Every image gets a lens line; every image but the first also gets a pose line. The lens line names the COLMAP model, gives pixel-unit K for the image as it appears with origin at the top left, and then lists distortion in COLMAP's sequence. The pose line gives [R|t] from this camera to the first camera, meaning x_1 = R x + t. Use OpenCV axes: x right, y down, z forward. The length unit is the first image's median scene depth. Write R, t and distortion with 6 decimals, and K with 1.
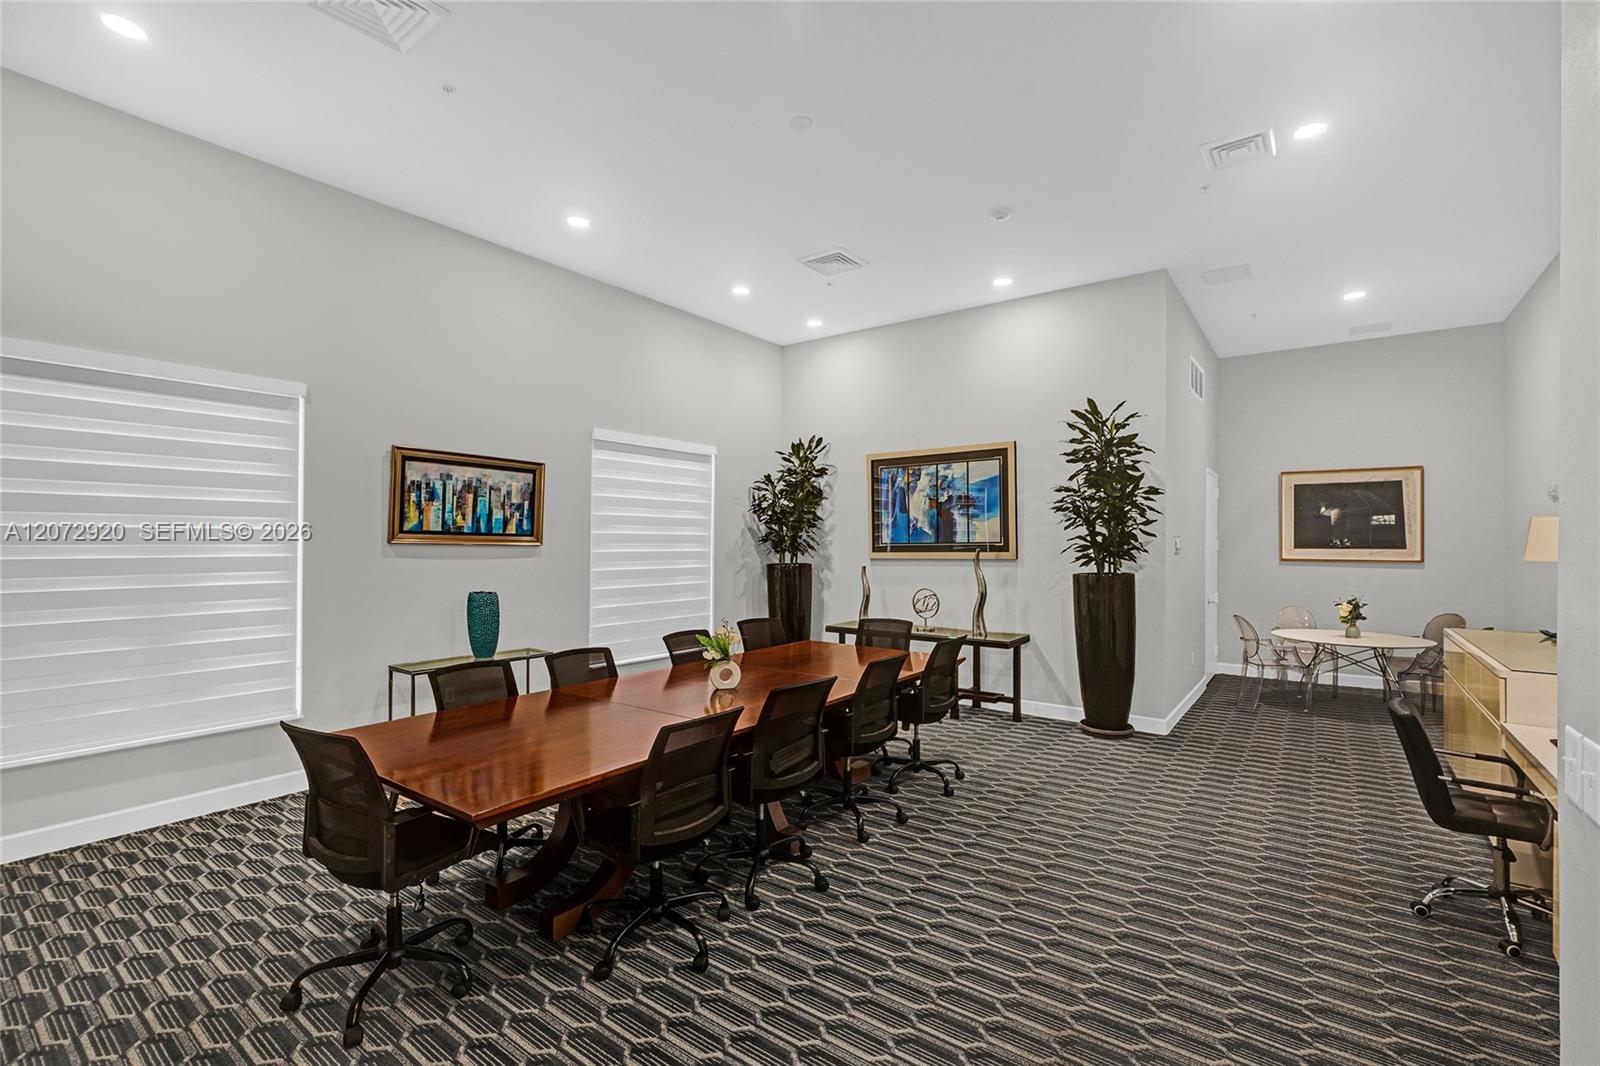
lens RADIAL K [[710.5, 0, 801.1], [0, 710.5, 531.8], [0, 0, 1]] dist [0.001094, 0.001629]
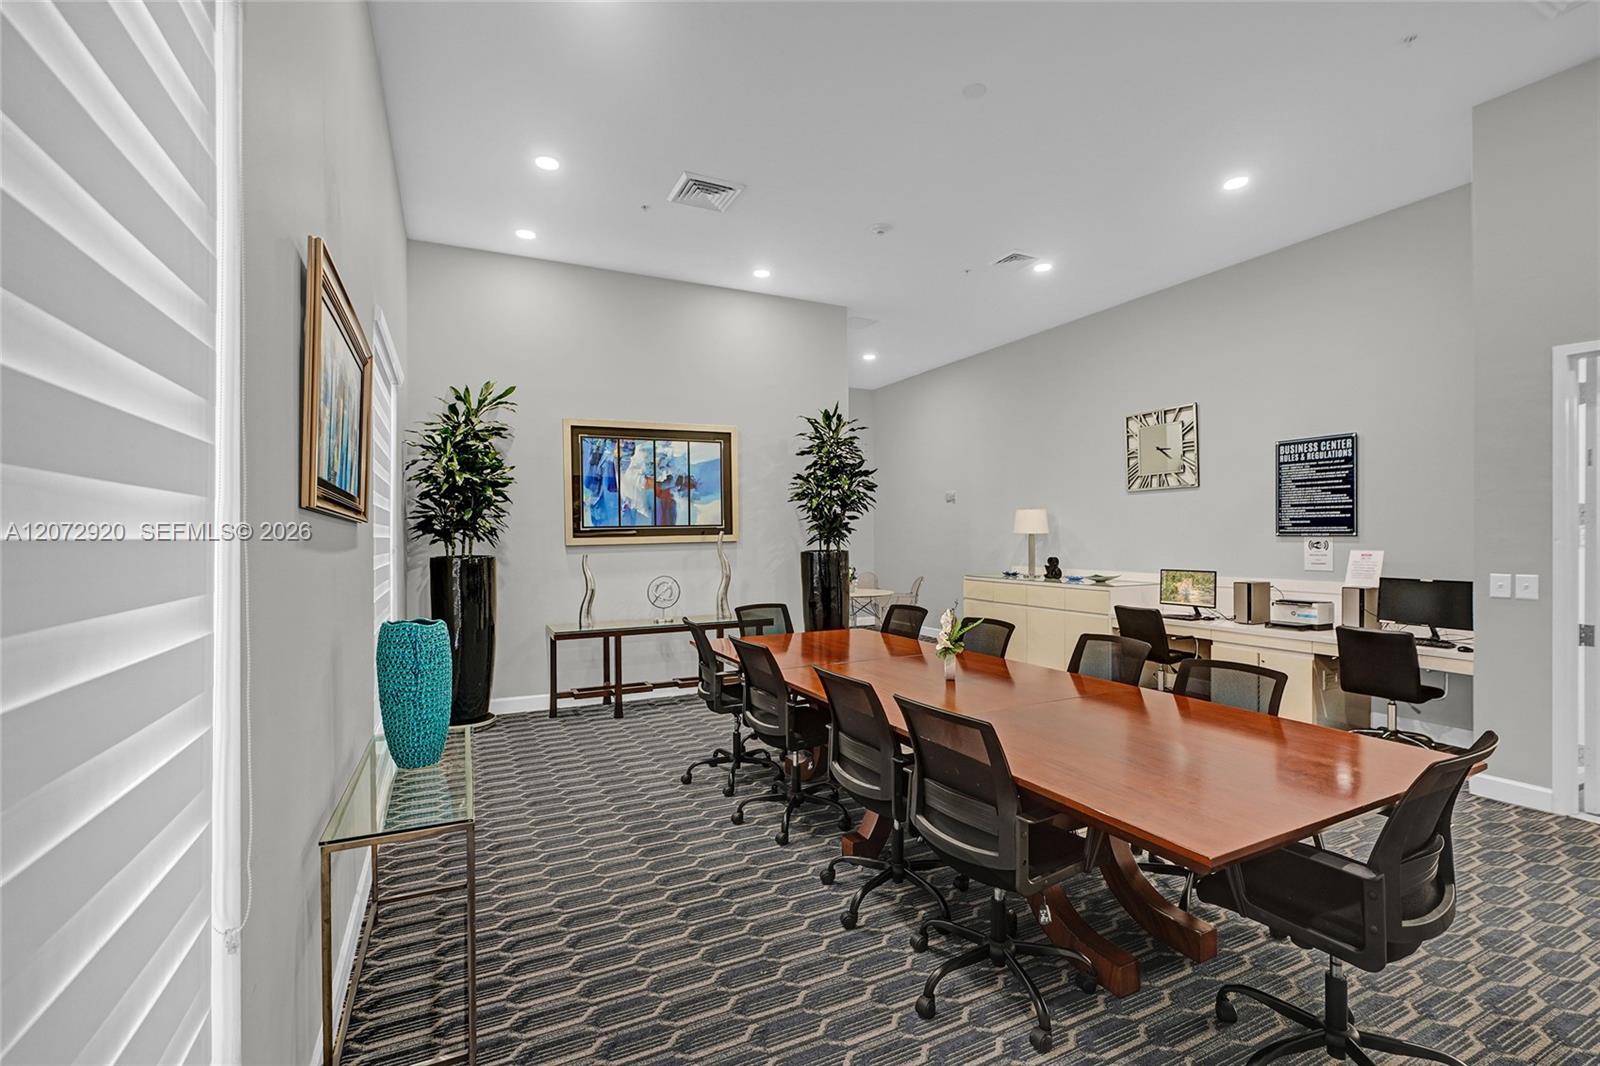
lens RADIAL K [[710.5, 0, 803.6], [0, 710.5, 532.8], [0, 0, 1]] dist [0.001094, 0.001629]
pose [[0.452509, -0.013268, 0.891661, -0.537286], [-0.010863, 0.999733, 0.020389, 0.003746], [-0.891694, -0.018913, 0.452244, 0.406249]]
